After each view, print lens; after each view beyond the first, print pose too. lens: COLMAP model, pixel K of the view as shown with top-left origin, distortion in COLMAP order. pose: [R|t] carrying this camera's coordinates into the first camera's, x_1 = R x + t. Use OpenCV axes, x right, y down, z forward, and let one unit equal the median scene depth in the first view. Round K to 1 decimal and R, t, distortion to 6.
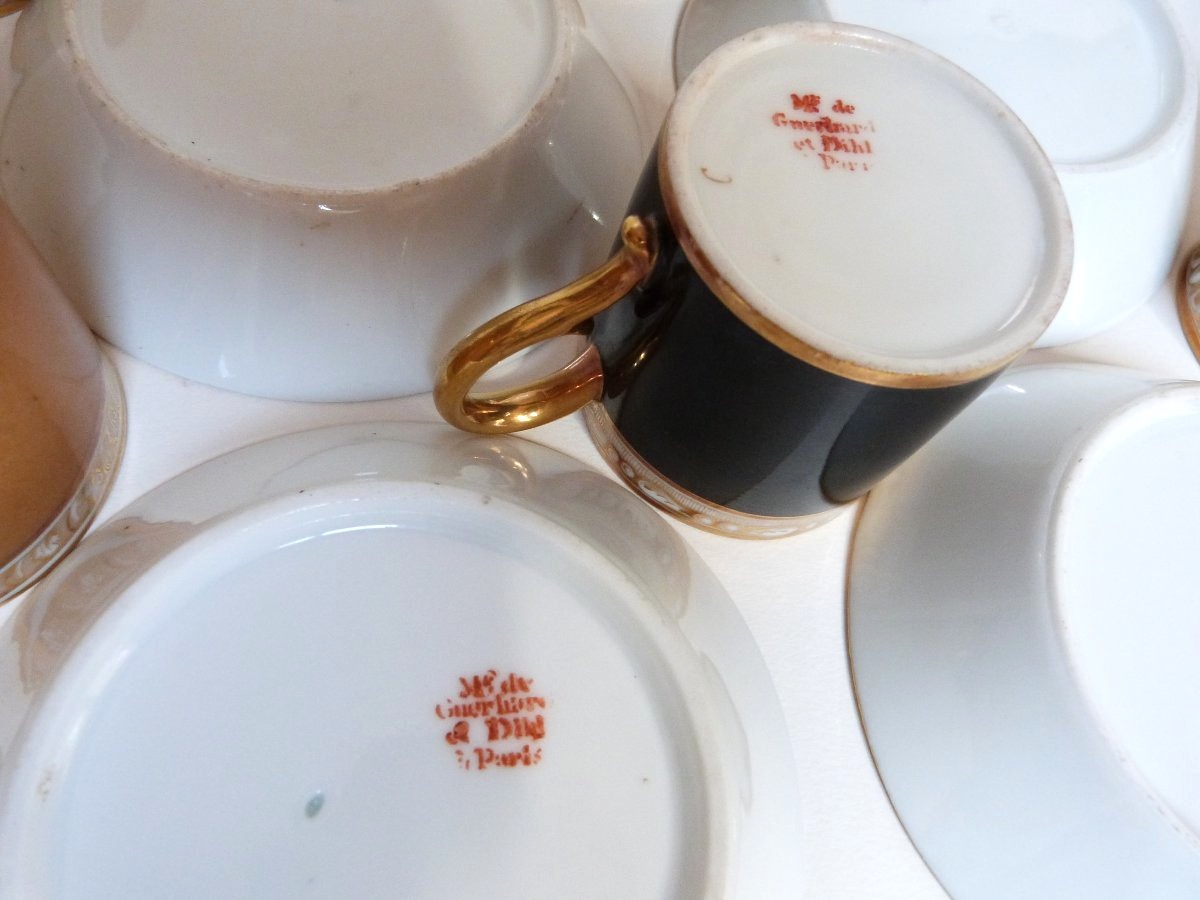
lens RADIAL K [[872.1, 0, 601.4], [0, 872.1, 447.3], [0, 0, 1]] dist [-0.007530, -0.000387]
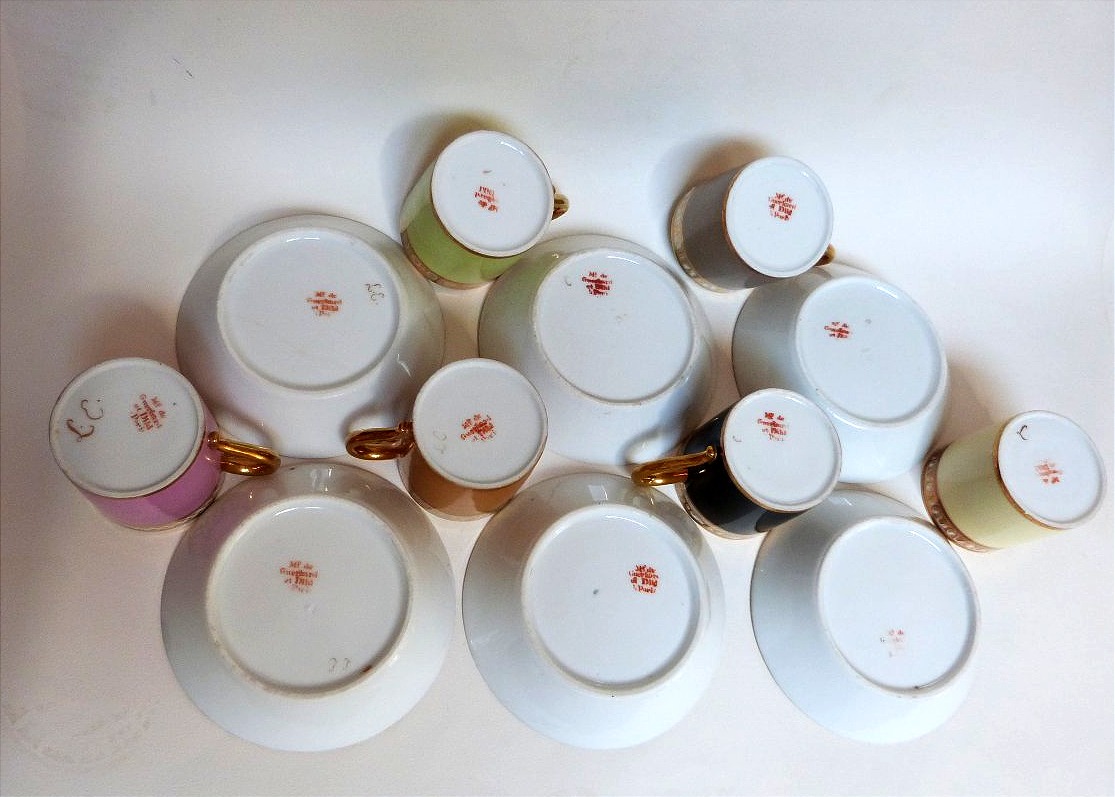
lens RADIAL K [[837.6, 0, 555.1], [0, 837.6, 400.8], [0, 0, 1]] dist [0.007843, 0.000845]
pose [[0.979837, 0.194832, -0.044282, -0.423165], [-0.193001, 0.980279, 0.042464, -0.428489], [0.051682, -0.033062, 0.998116, -2.172906]]
